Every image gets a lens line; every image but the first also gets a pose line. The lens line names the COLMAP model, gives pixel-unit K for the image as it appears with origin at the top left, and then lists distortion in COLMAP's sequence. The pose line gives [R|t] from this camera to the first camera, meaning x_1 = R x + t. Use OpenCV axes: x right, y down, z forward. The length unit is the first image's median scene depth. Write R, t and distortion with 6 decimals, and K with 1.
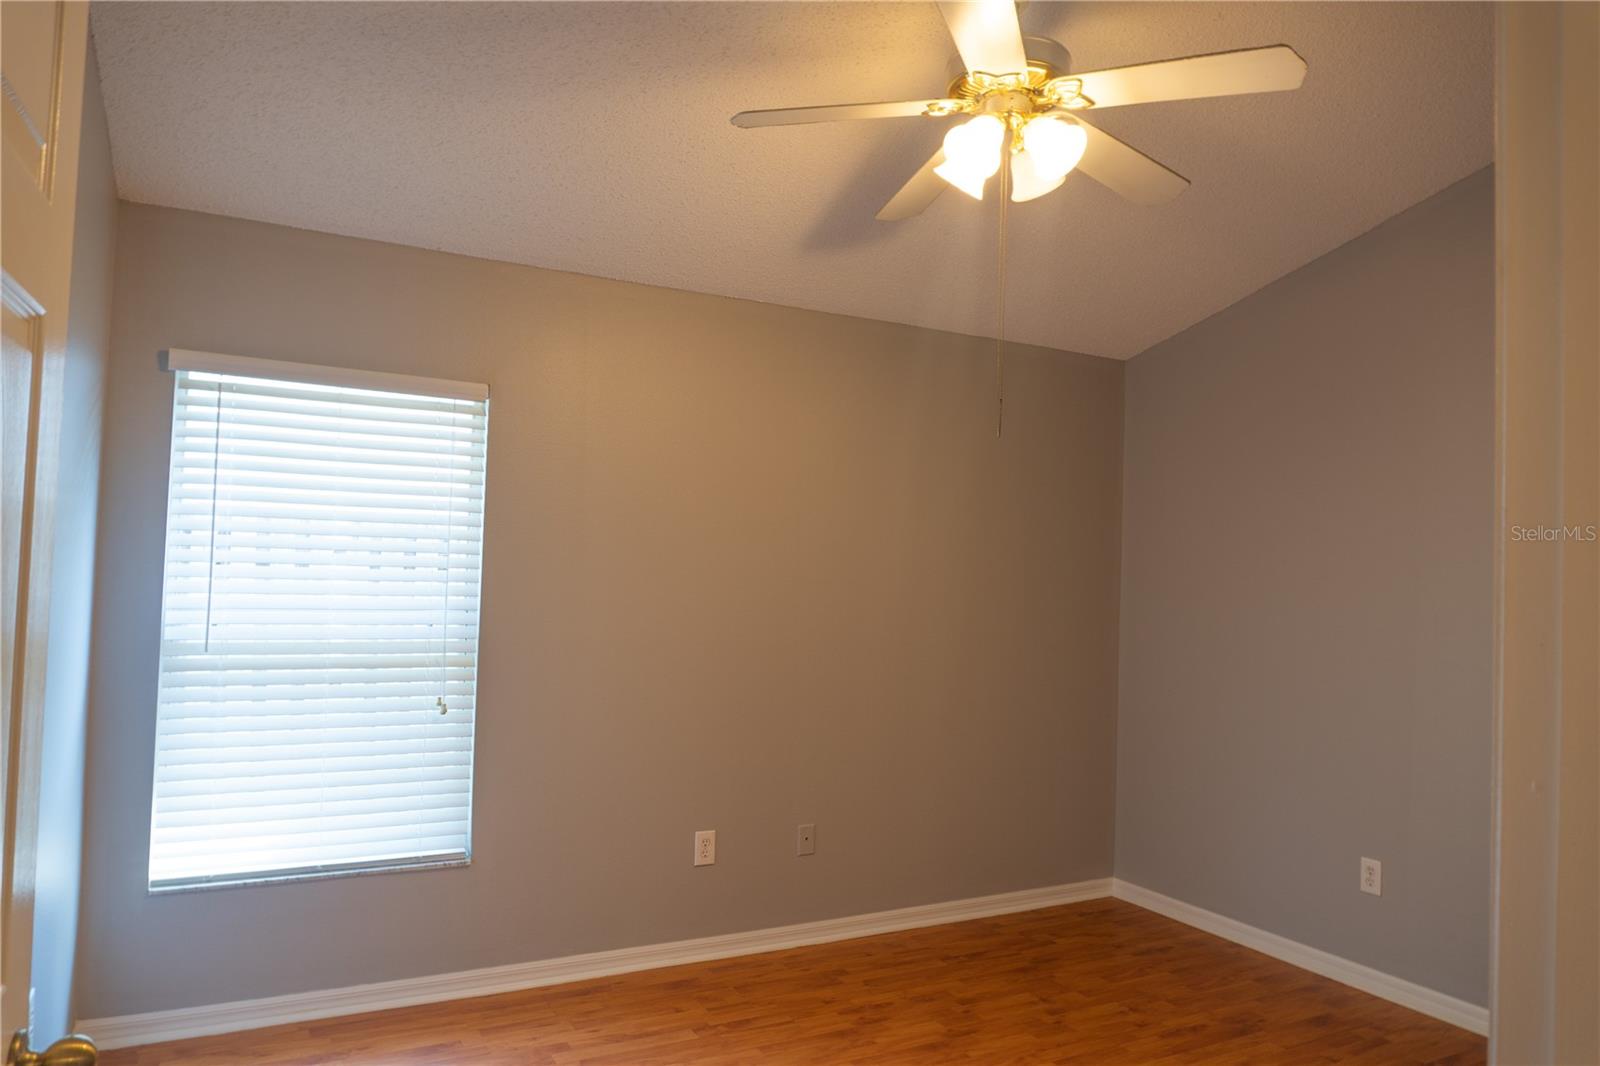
lens RADIAL K [[1065.9, 0, 801.9], [0, 1065.9, 533.2], [0, 0, 1]] dist [-0.024652, 0.002252]
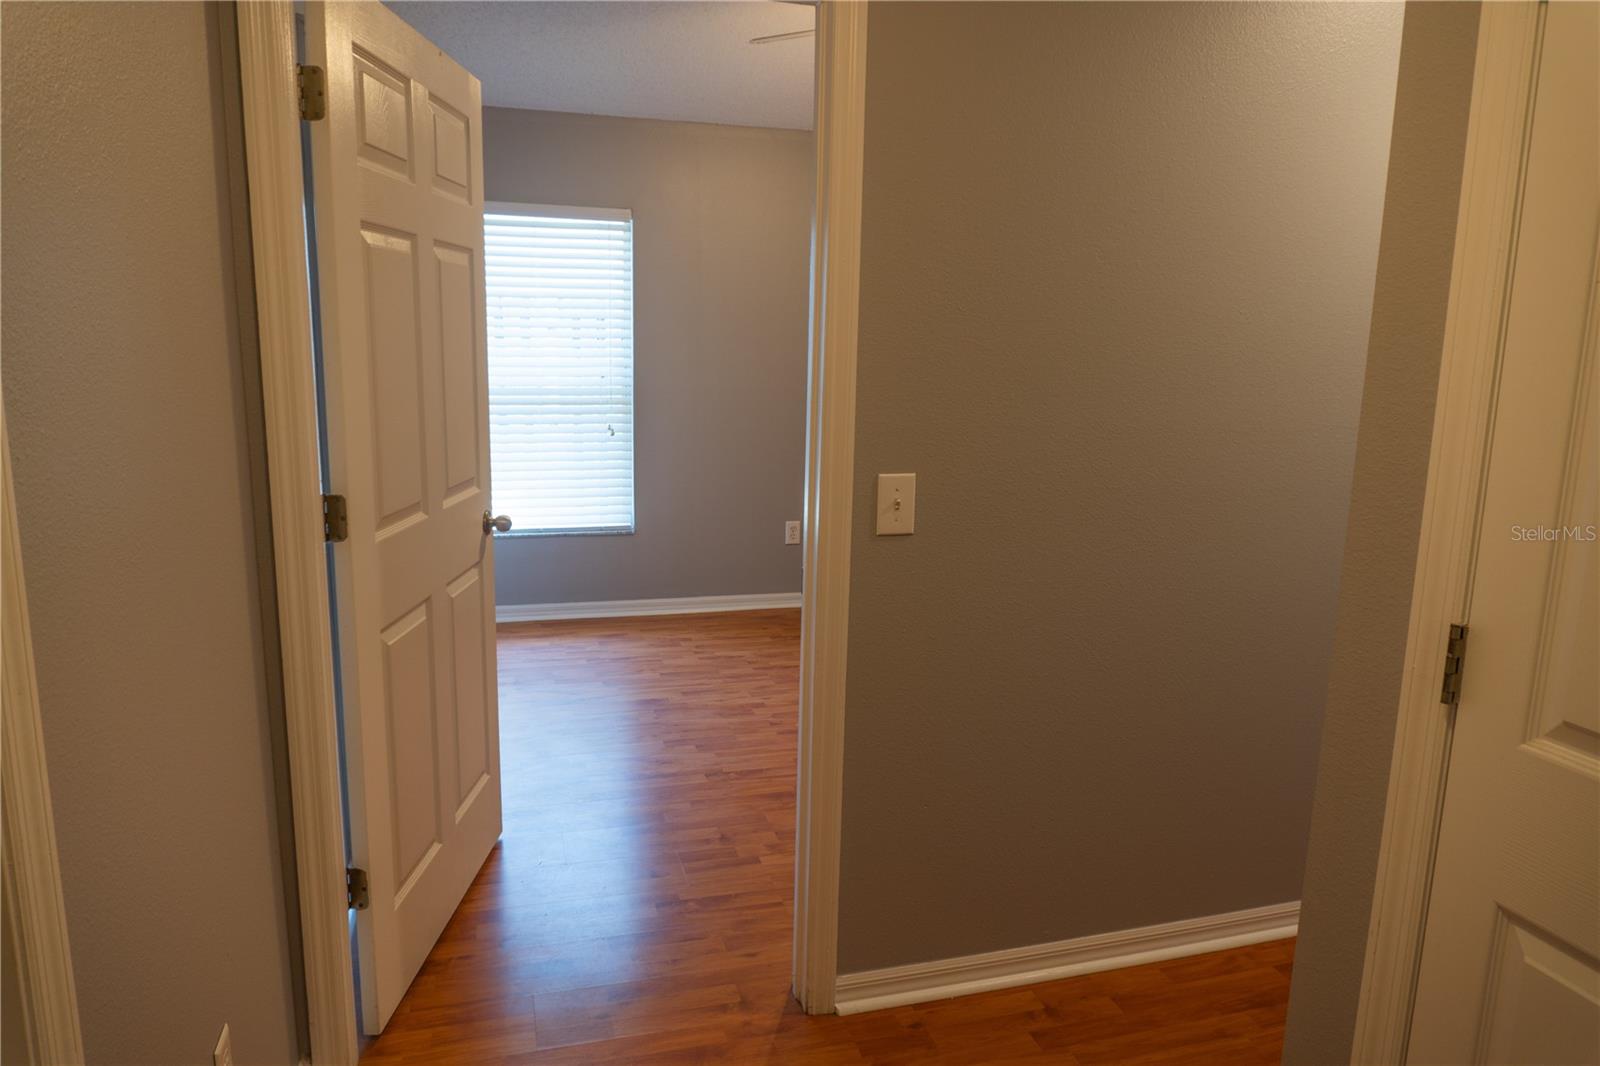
lens RADIAL K [[1065.9, 0, 801.9], [0, 1065.9, 533.2], [0, 0, 1]] dist [-0.024652, 0.002252]
pose [[0.978534, 0.028979, -0.204036, 0.243803], [0.015522, 0.976888, 0.213186, -0.014394], [0.205498, -0.211777, 0.955469, -0.432473]]
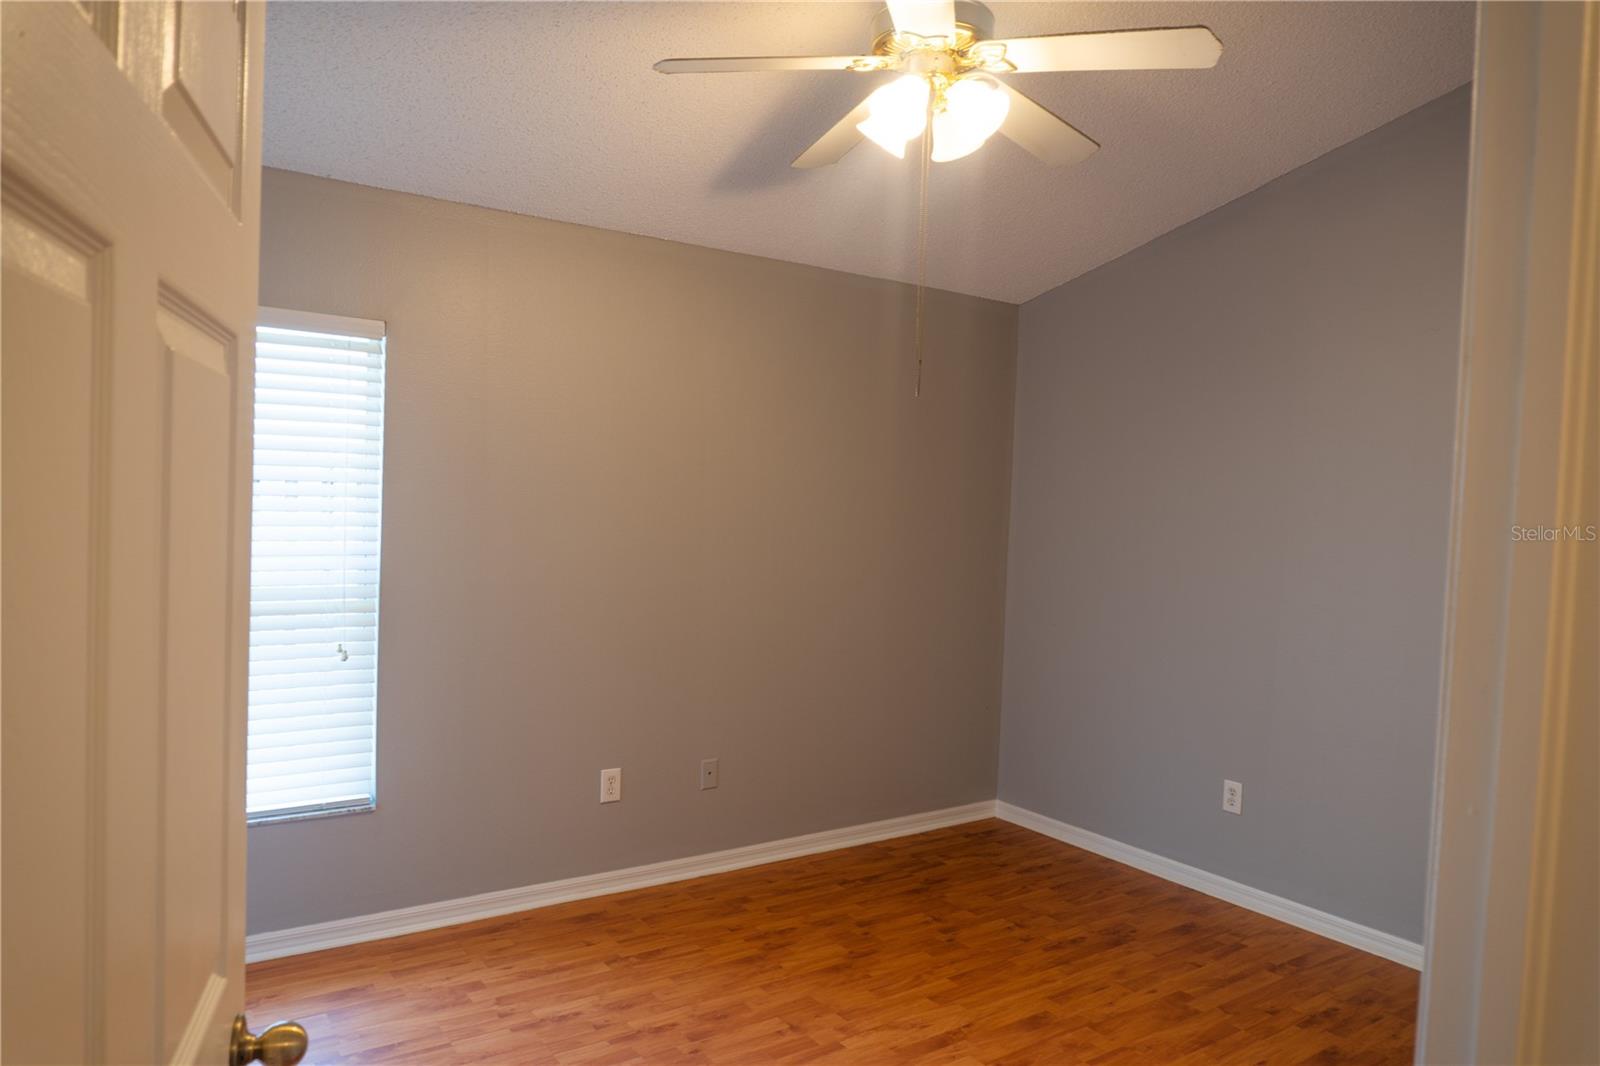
lens RADIAL K [[1065.9, 0, 801.9], [0, 1065.9, 533.2], [0, 0, 1]] dist [-0.024652, 0.002252]
pose [[0.993210, 0.001746, 0.116325, -0.031668], [-0.010605, 0.997083, 0.075582, -0.025645], [-0.115854, -0.076302, 0.990331, -0.010082]]
